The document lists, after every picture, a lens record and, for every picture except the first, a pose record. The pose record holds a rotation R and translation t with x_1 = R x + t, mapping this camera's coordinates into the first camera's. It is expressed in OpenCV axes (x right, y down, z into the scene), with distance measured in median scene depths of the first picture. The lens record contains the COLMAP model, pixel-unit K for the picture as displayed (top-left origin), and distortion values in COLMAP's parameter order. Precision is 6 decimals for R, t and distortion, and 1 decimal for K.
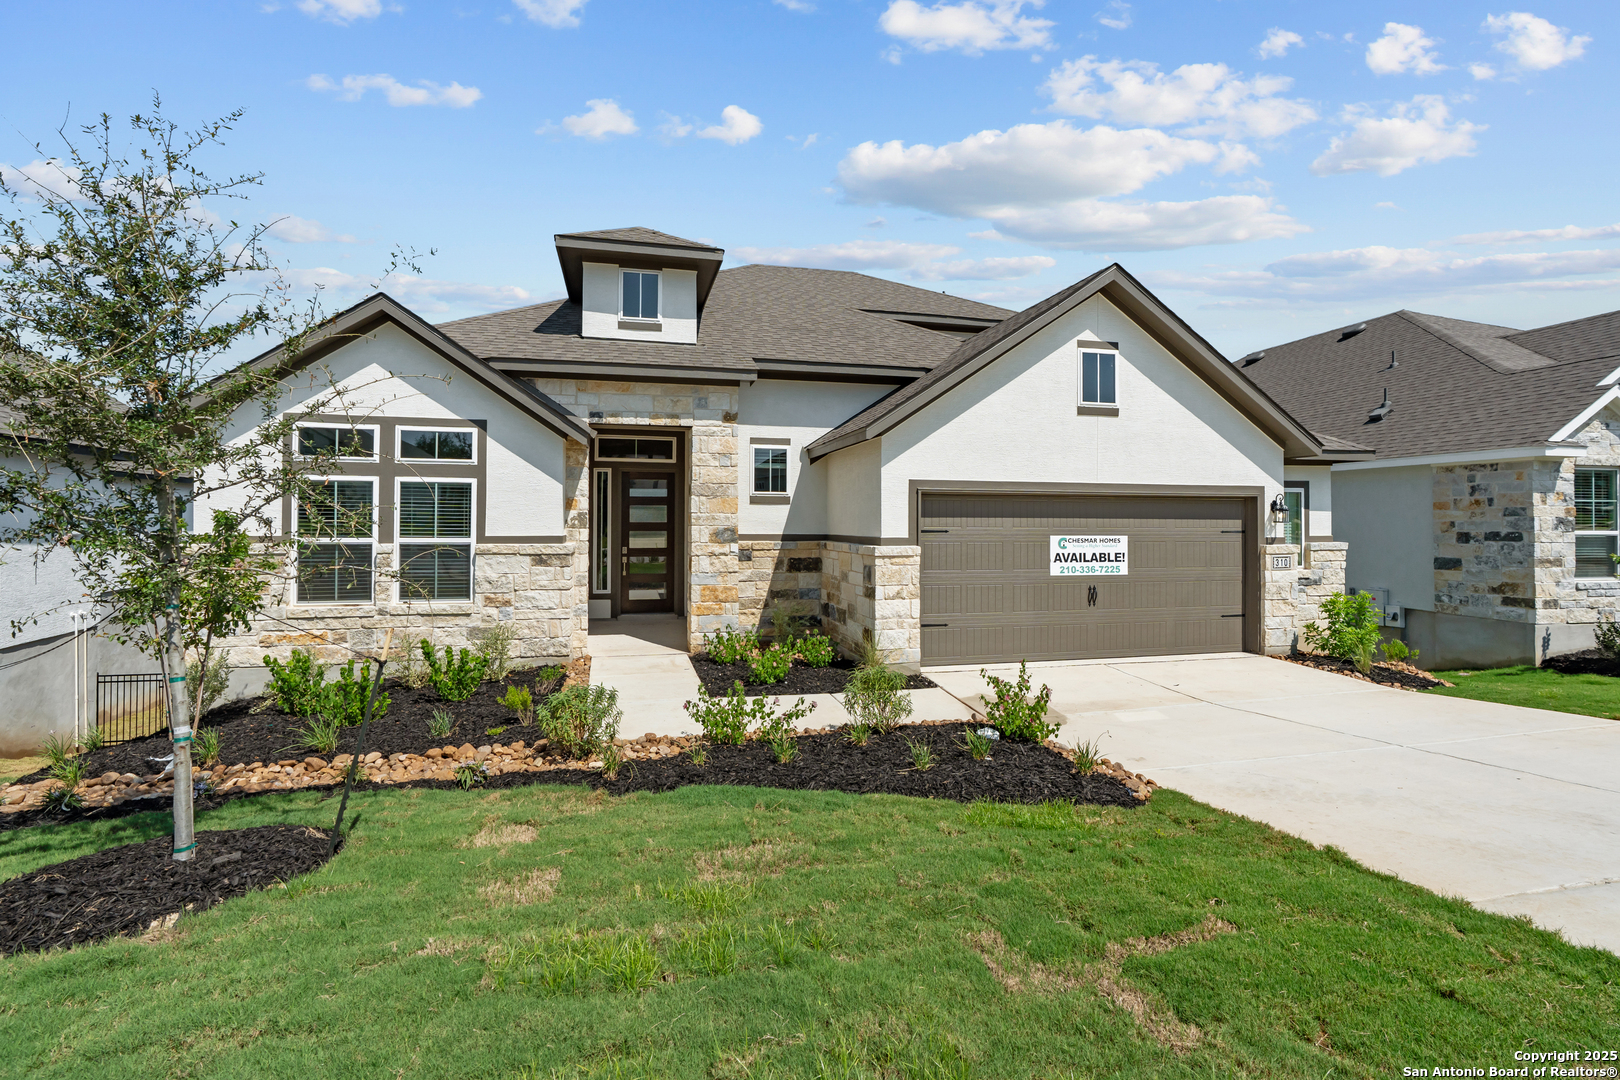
lens RADIAL K [[732.4, 0, 805.8], [0, 732.4, 508.2], [0, 0, 1]] dist [-0.005370, 0.000132]
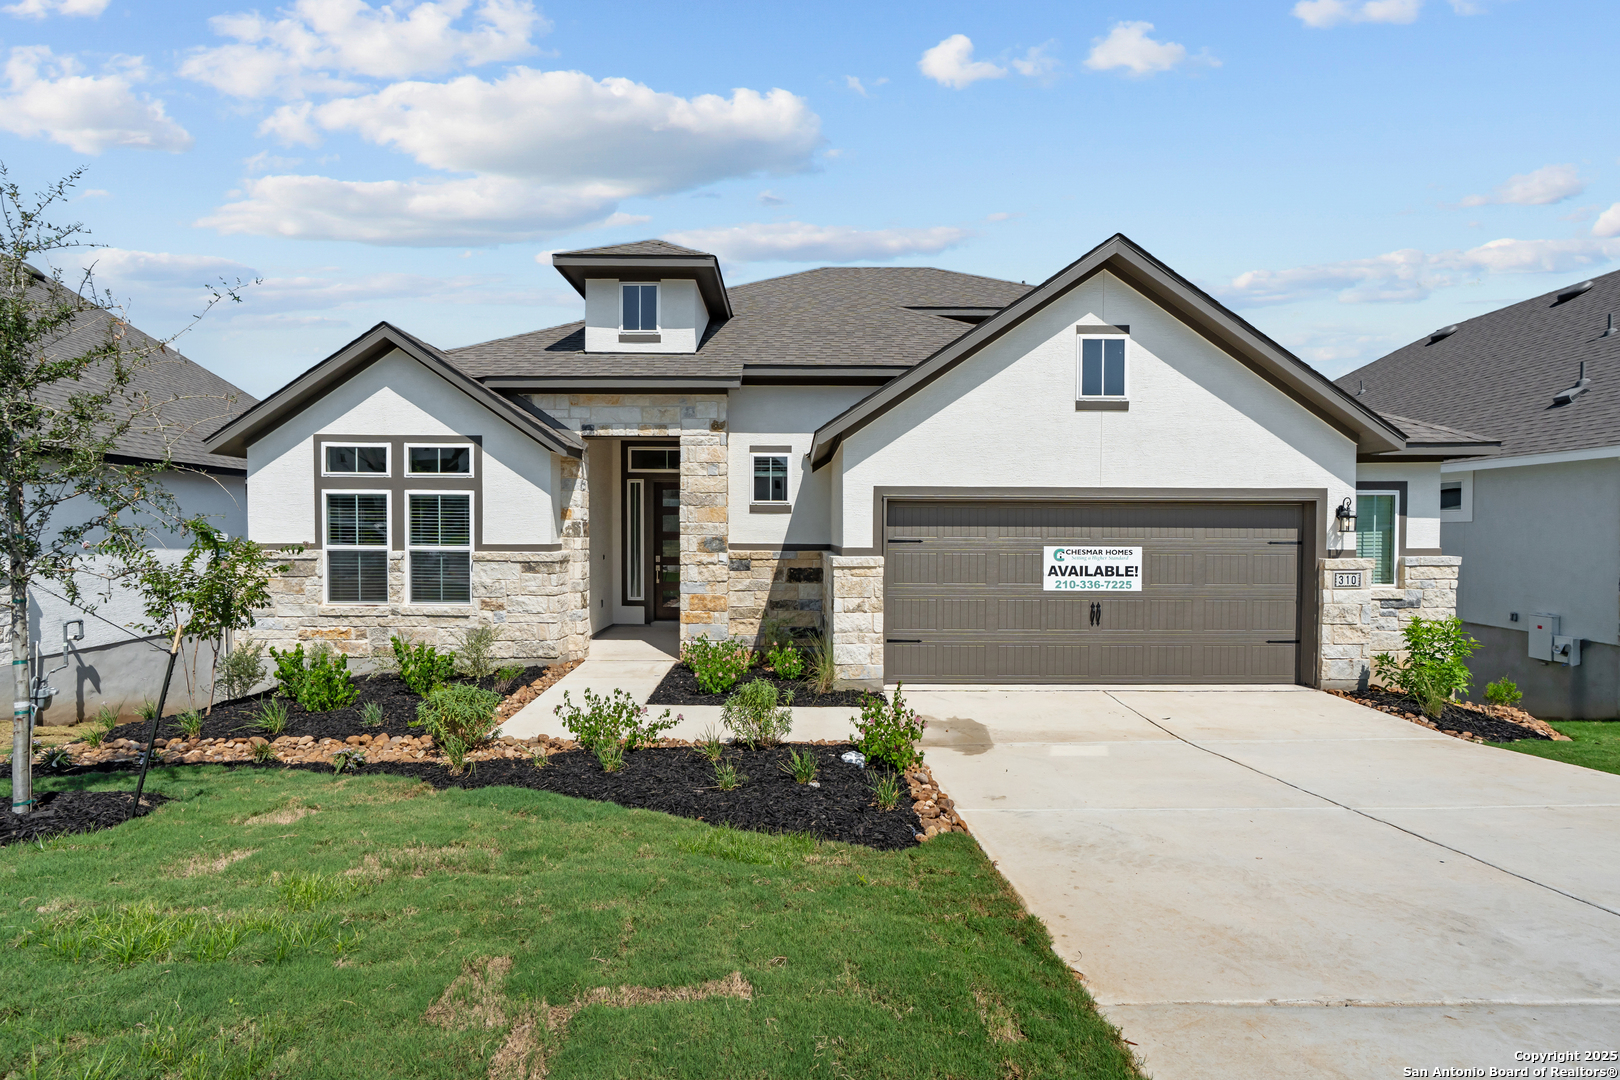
lens RADIAL K [[737.3, 0, 798.4], [0, 737.3, 543.4], [0, 0, 1]] dist [-0.004634, 0.000174]
pose [[0.974281, 0.003771, -0.225303, 0.241856], [0.003980, 0.999416, 0.033941, 0.001908], [0.225299, -0.033964, 0.973697, 0.048318]]
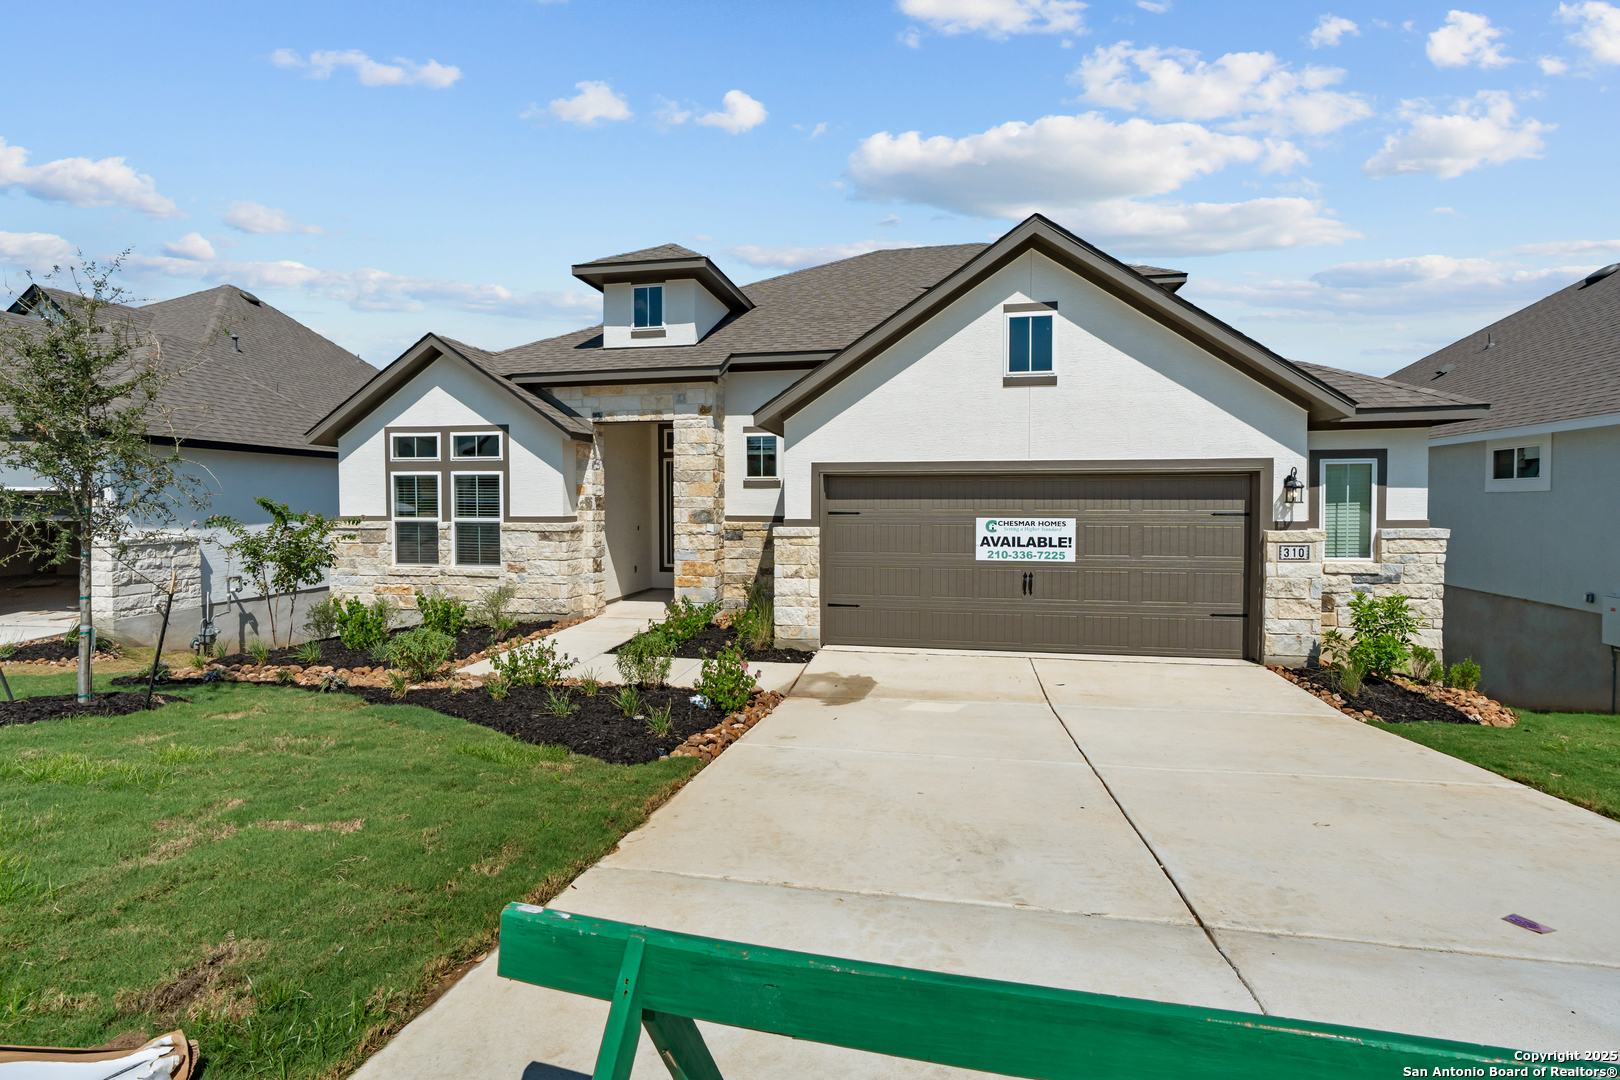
lens RADIAL K [[723.9, 0, 804.1], [0, 723.9, 519.4], [0, 0, 1]] dist [-0.003325, -0.000335]
pose [[0.912034, 0.004688, -0.410087, 0.509053], [0.011139, 0.999283, 0.036197, 0.003369], [0.409962, -0.037581, 0.911328, 0.061390]]
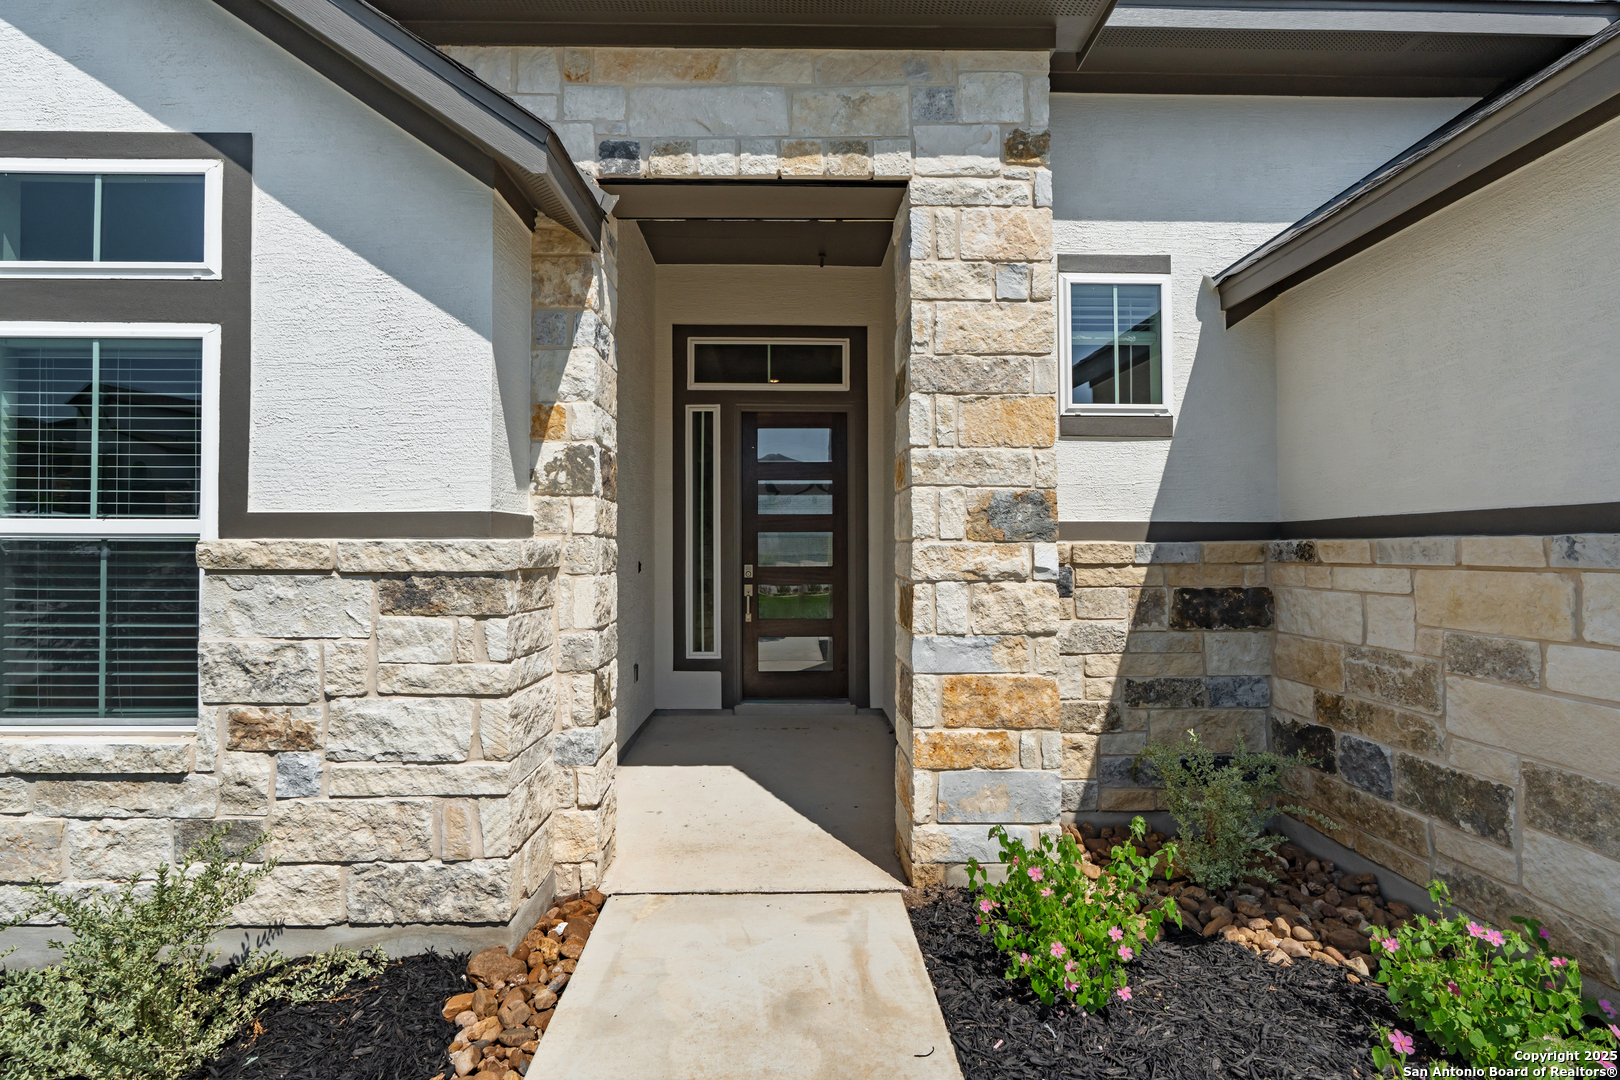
lens RADIAL K [[743.9, 0, 811.8], [0, 743.9, 532.6], [0, 0, 1]] dist [-0.003924, -0.000072]
pose [[0.977543, -0.010583, -0.210472, -0.135356], [0.009686, 0.999939, -0.005292, 0.047105], [0.210515, 0.003134, 0.977586, 0.702489]]
